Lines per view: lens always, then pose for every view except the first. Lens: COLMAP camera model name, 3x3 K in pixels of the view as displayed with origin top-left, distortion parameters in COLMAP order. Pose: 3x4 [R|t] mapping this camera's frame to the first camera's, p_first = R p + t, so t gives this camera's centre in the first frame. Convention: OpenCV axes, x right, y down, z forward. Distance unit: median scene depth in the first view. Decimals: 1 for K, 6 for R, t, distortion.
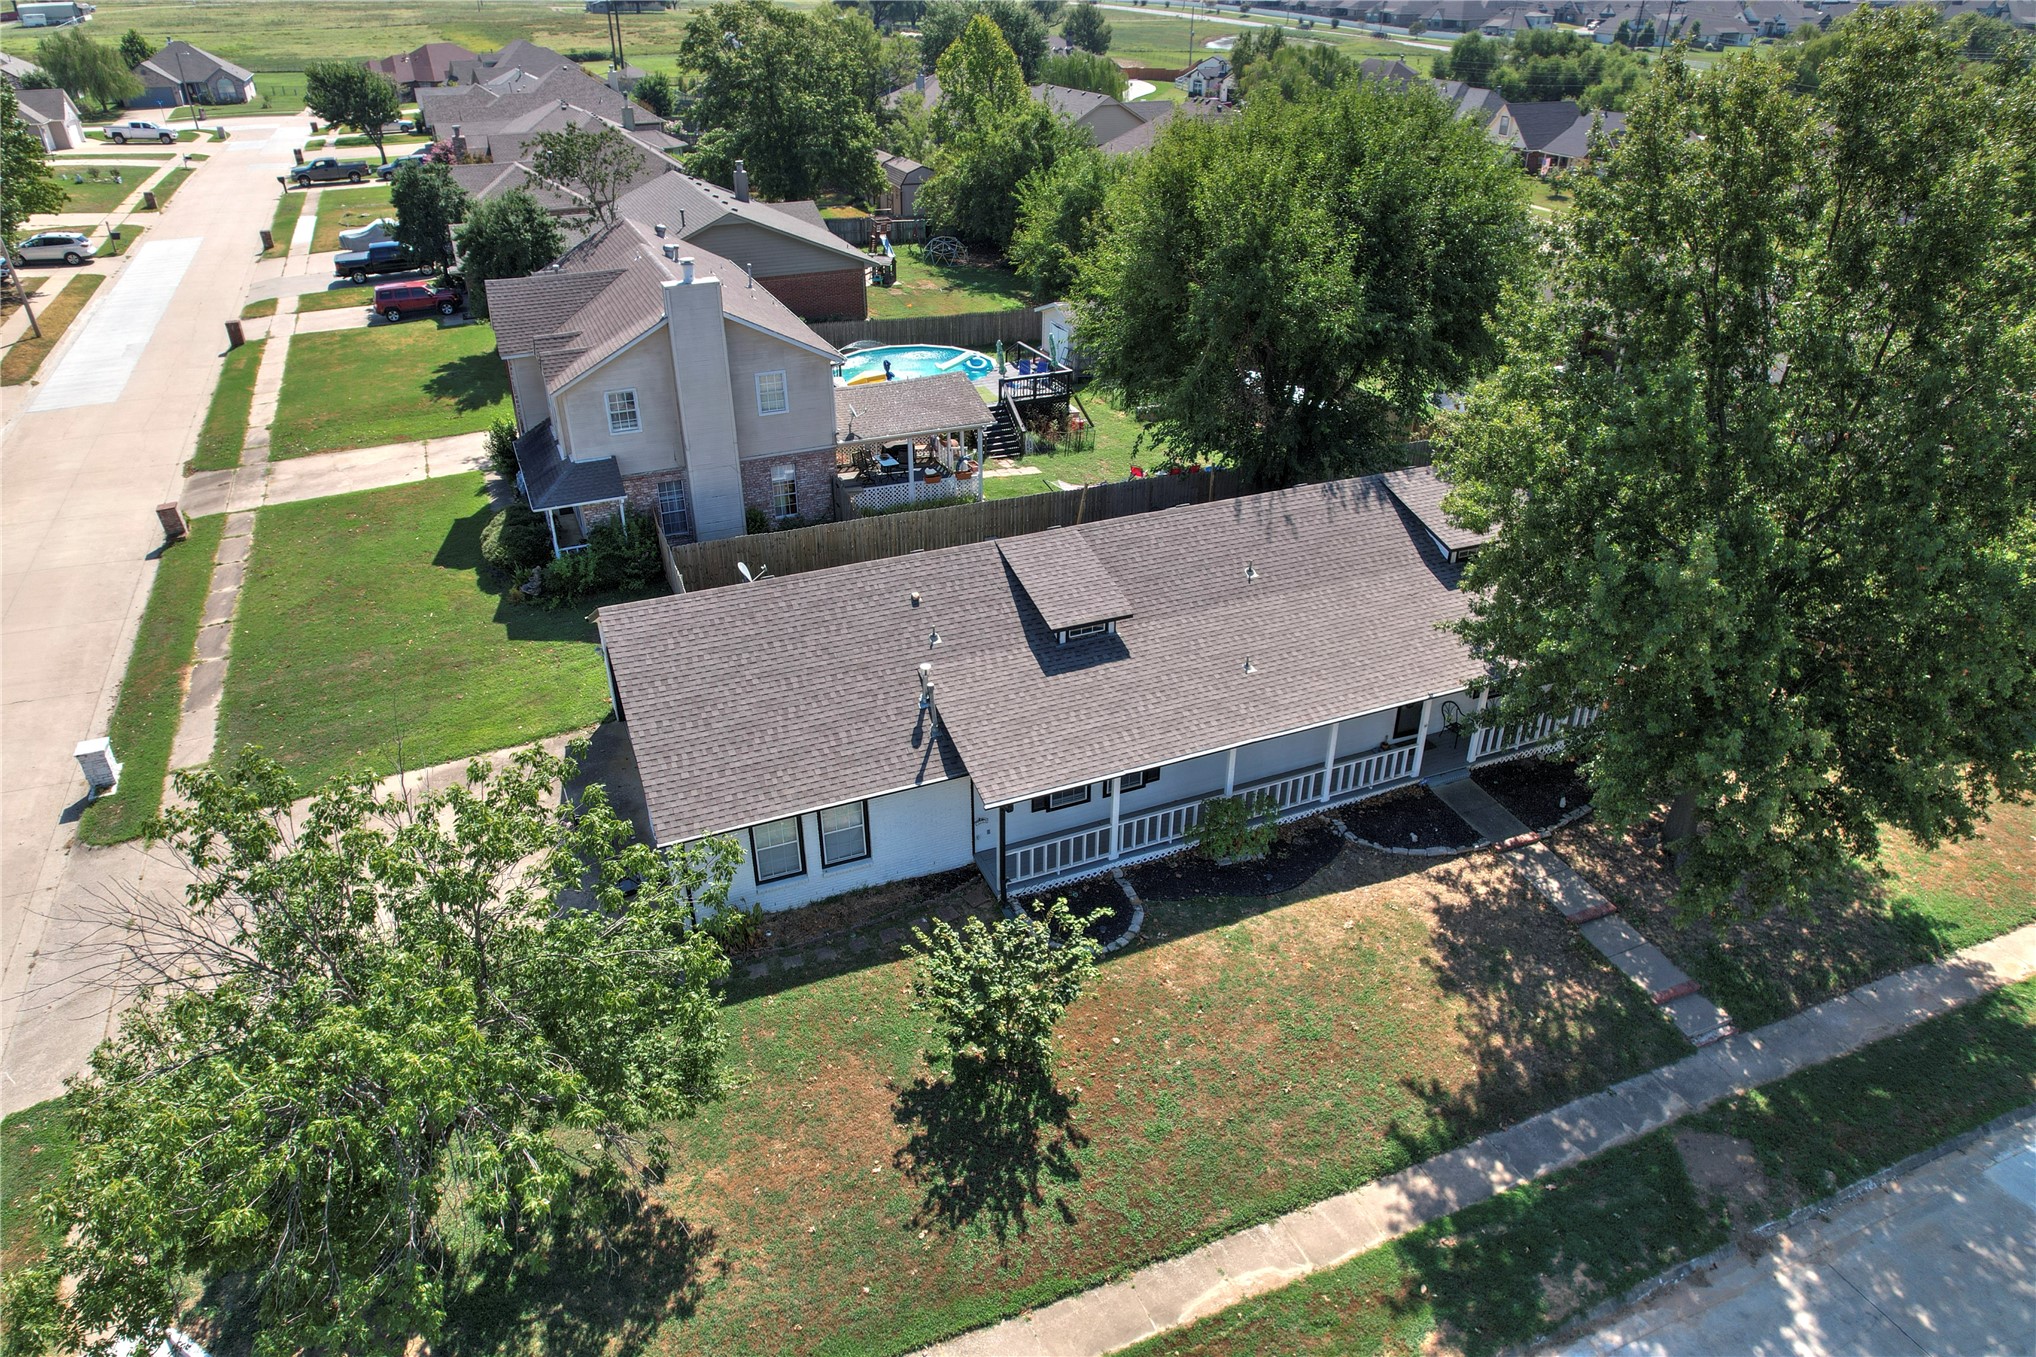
lens RADIAL K [[1283.4, 0, 1017.8], [0, 1283.4, 710.4], [0, 0, 1]] dist [-0.076760, 0.062751]
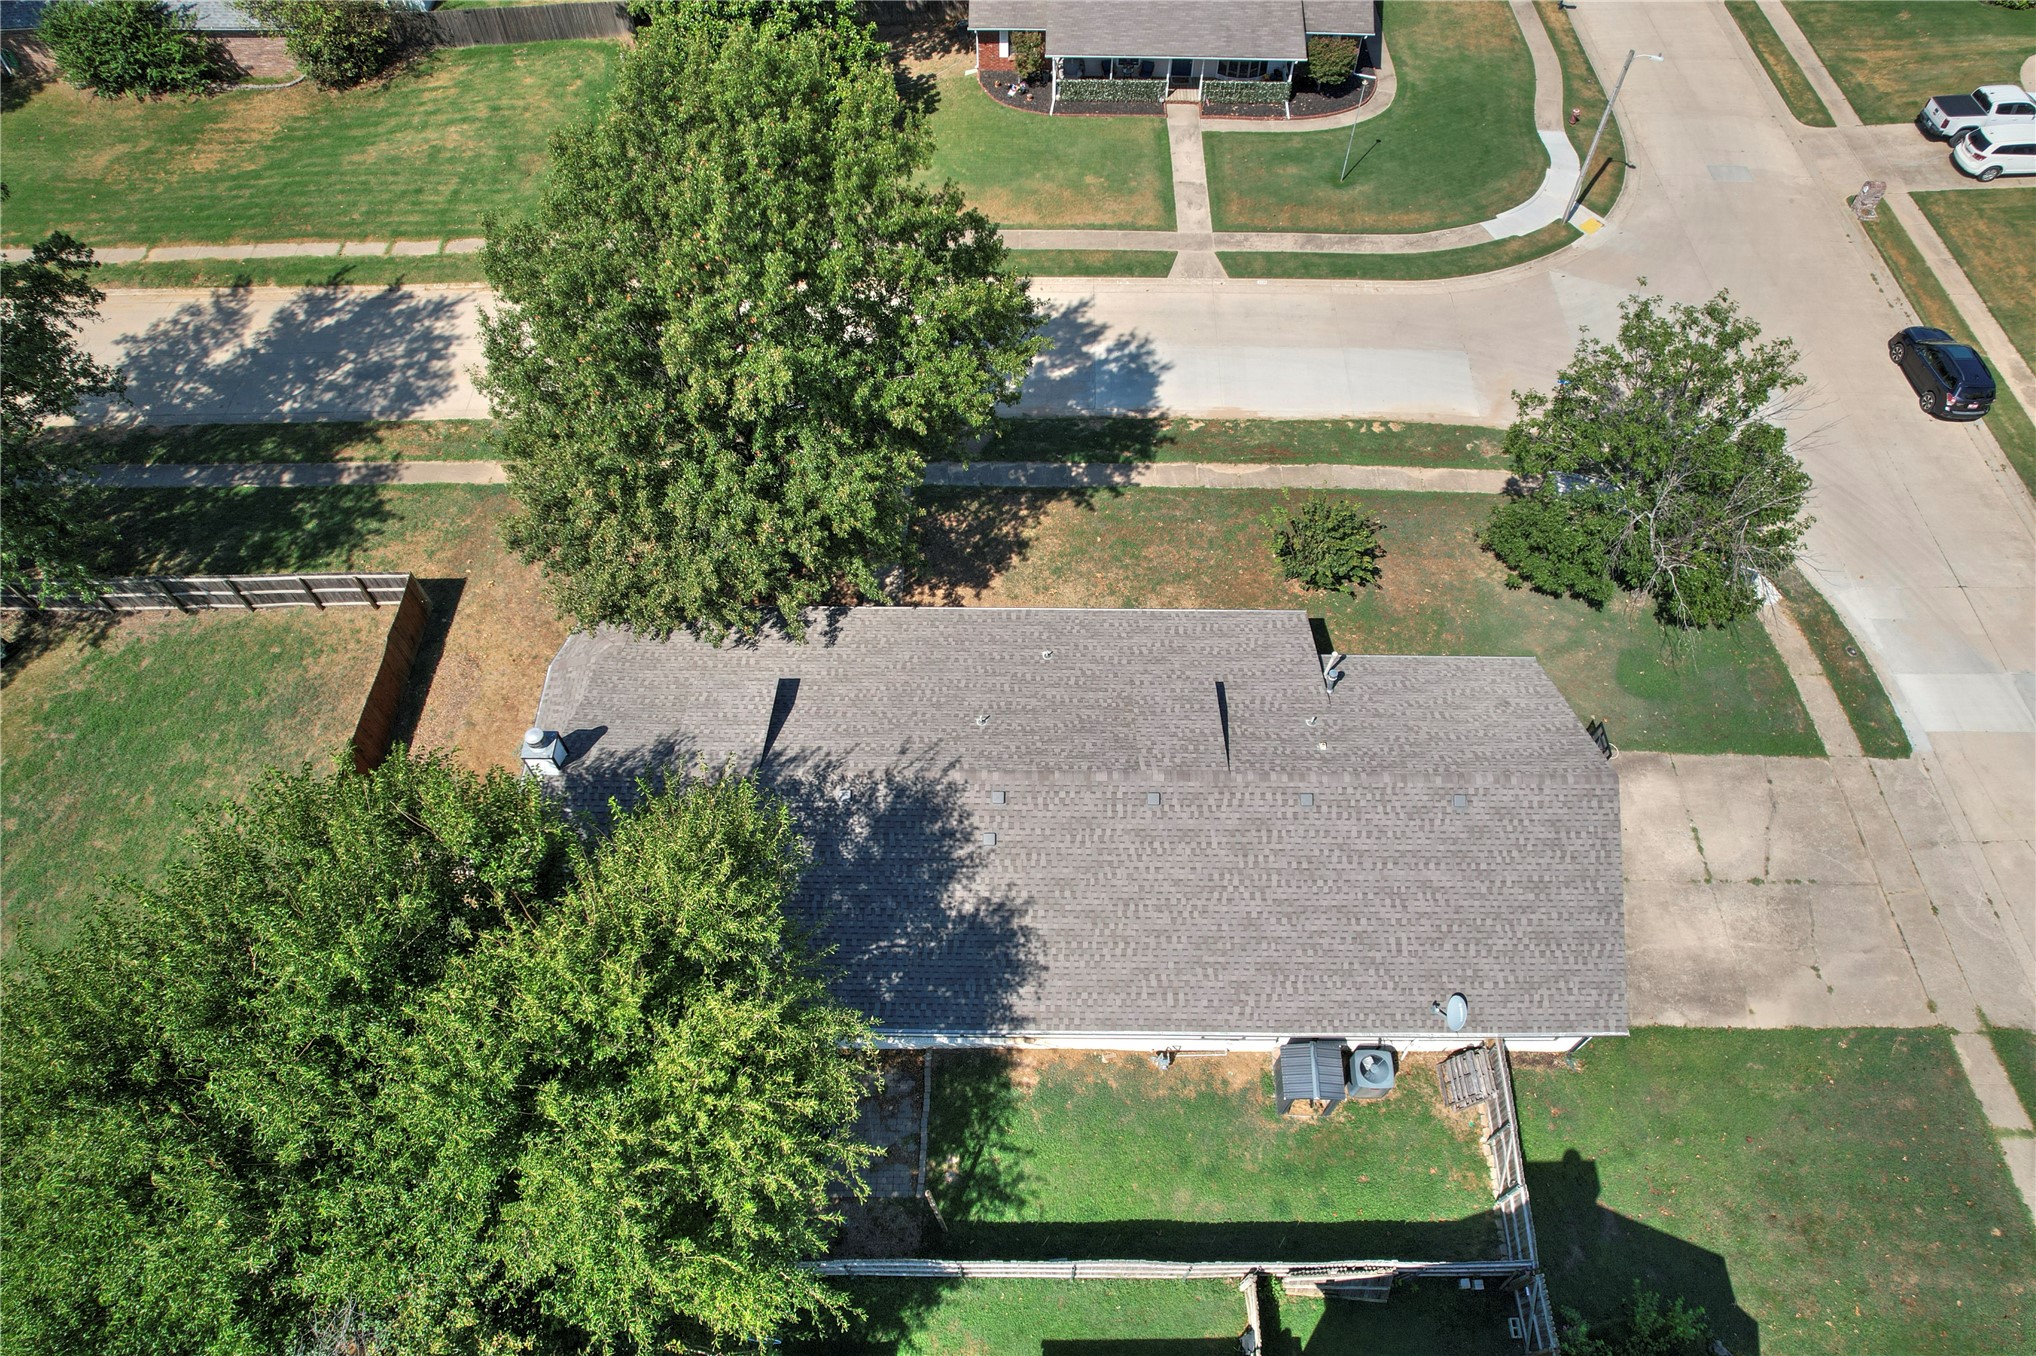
lens RADIAL K [[1314.0, 0, 1029.0], [0, 1314.0, 679.2], [0, 0, 1]] dist [-0.072013, 0.074640]
pose [[-0.916076, -0.331557, 0.225556, -0.060095], [0.206942, 0.090916, 0.974120, -0.862831], [-0.343483, 0.939044, -0.014673, 0.742065]]
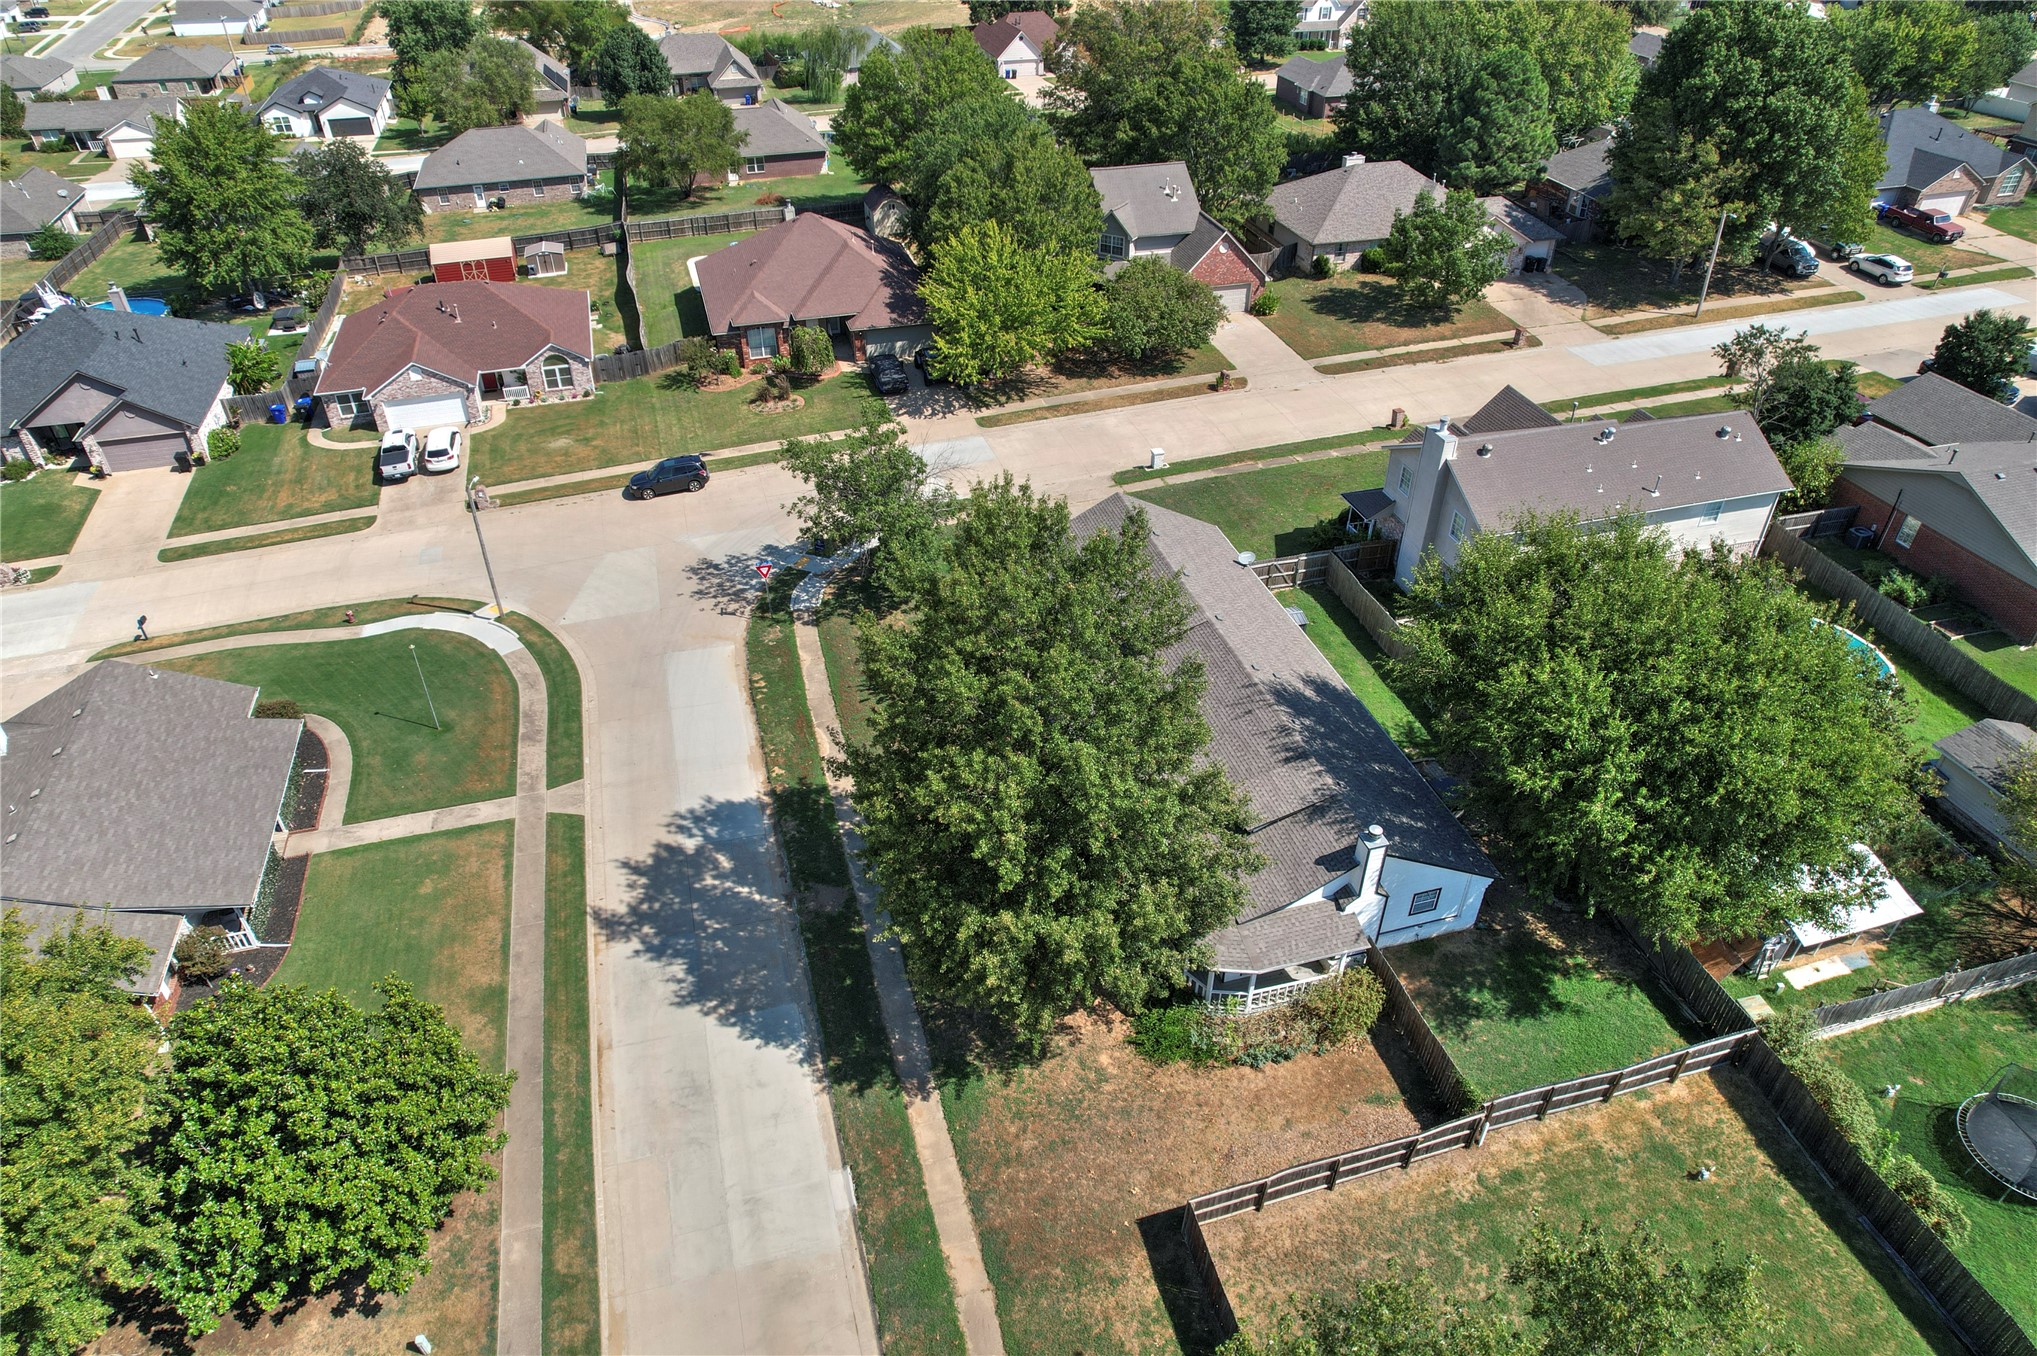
lens RADIAL K [[1299.4, 0, 1016.7], [0, 1299.4, 691.7], [0, 0, 1]] dist [-0.055601, 0.041577]
pose [[-0.128420, 0.596106, -0.792569, 1.127663], [-0.511721, 0.644747, 0.567841, -0.699961], [0.849500, 0.478496, 0.222242, 0.339946]]
